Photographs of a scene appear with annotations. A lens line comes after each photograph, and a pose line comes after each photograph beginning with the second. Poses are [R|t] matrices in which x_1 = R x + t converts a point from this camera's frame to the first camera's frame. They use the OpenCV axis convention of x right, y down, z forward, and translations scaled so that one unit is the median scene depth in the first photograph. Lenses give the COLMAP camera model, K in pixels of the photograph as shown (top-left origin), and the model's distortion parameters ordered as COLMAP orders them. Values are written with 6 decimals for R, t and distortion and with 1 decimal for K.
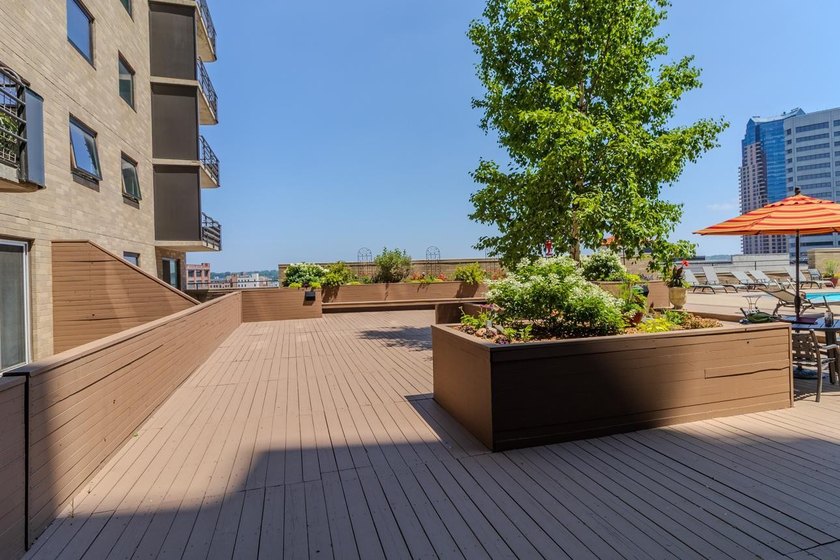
lens RADIAL K [[455.3, 0, 419.3], [0, 455.3, 264.7], [0, 0, 1]] dist [0.002536, 0.000871]
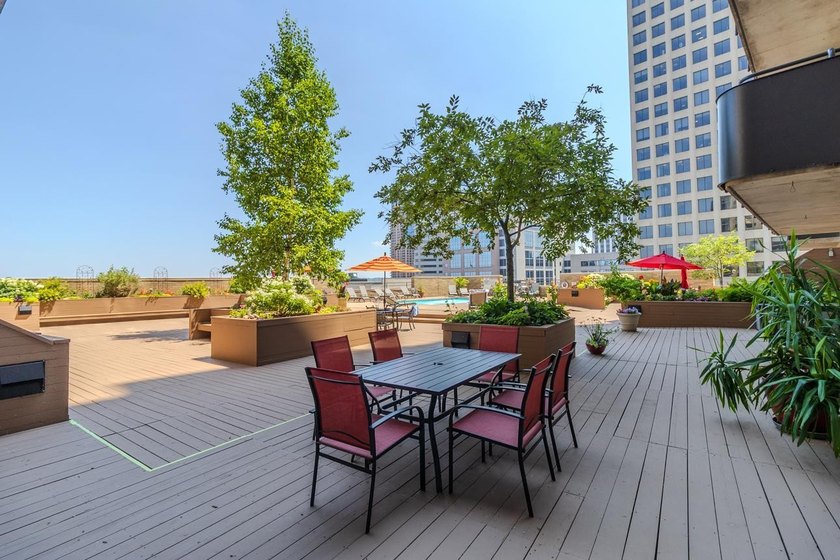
lens RADIAL K [[385.6, 0, 423.4], [0, 385.6, 271.3], [0, 0, 1]] dist [0.002161, 0.000093]
pose [[0.764523, 0.034278, 0.643684, -0.173411], [-0.014431, 0.999245, -0.036072, -0.002381], [-0.644435, 0.018289, 0.764441, -0.383765]]
